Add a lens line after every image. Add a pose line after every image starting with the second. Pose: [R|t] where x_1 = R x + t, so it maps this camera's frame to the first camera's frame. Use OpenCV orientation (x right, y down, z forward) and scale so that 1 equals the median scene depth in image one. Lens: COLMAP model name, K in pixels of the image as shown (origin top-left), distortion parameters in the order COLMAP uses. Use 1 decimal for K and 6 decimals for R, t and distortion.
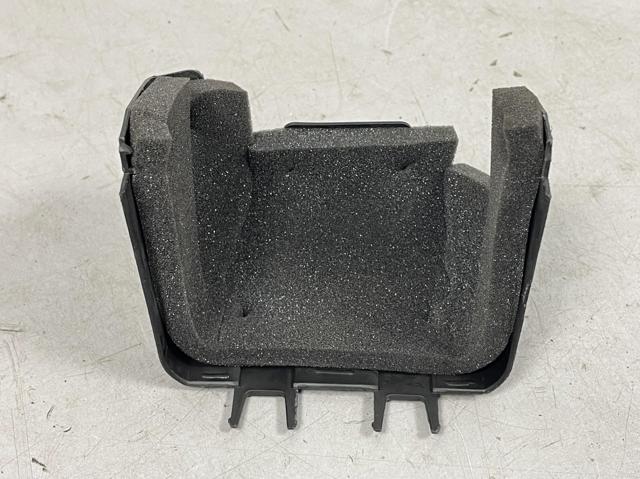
lens RADIAL K [[979.2, 0, 366.2], [0, 979.2, 239.9], [0, 0, 1]] dist [0.118638, -0.406523]
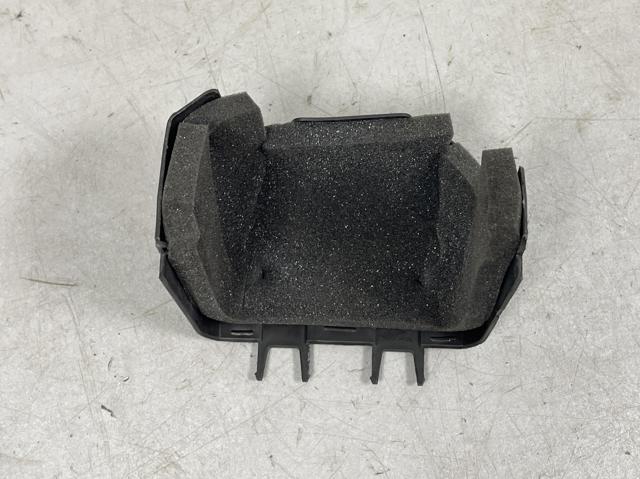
lens RADIAL K [[979.2, 0, 366.2], [0, 979.2, 239.9], [0, 0, 1]] dist [0.118638, -0.406523]
pose [[0.999872, 0.015765, -0.002547, 0.001213], [-0.012954, 0.893943, 0.447994, -0.453178], [0.009339, -0.447904, 0.894033, -0.028253]]
